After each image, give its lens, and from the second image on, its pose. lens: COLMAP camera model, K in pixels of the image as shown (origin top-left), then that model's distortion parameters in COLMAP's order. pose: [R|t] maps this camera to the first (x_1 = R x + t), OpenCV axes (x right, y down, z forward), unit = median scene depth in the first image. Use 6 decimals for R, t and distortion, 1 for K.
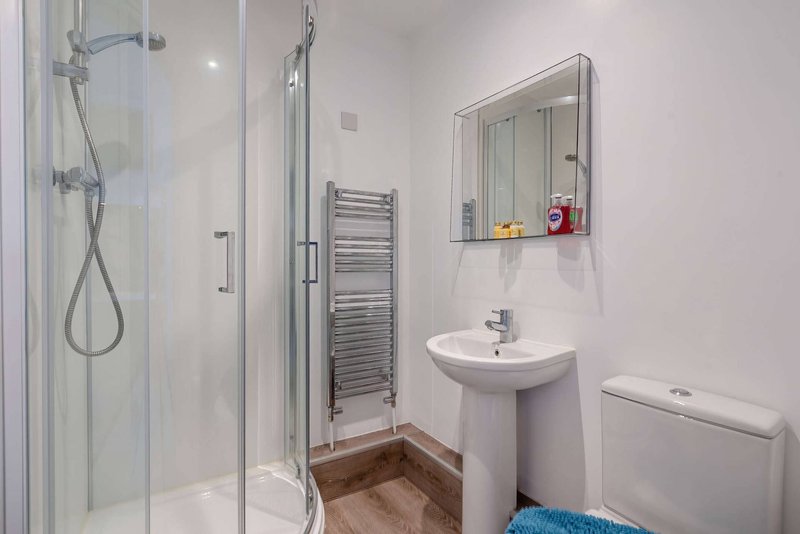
lens RADIAL K [[376.3, 0, 398.5], [0, 376.3, 265.5], [0, 0, 1]] dist [-0.000066, 0.000418]
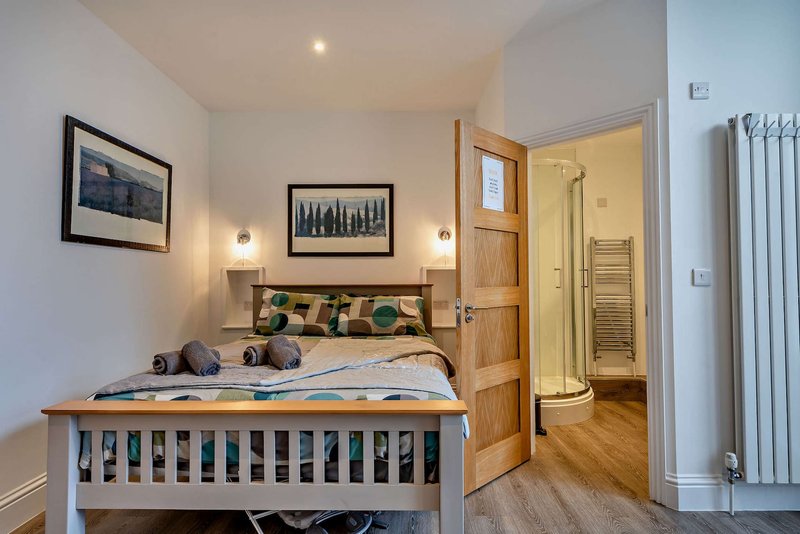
lens RADIAL K [[432.8, 0, 400.0], [0, 432.8, 267.0], [0, 0, 1]] dist [-0.000482, 0.000682]
pose [[0.827988, -0.024774, -0.560199, 0.225664], [0.004536, 0.999287, -0.037489, 0.010320], [0.560728, 0.028500, 0.827510, -1.283960]]
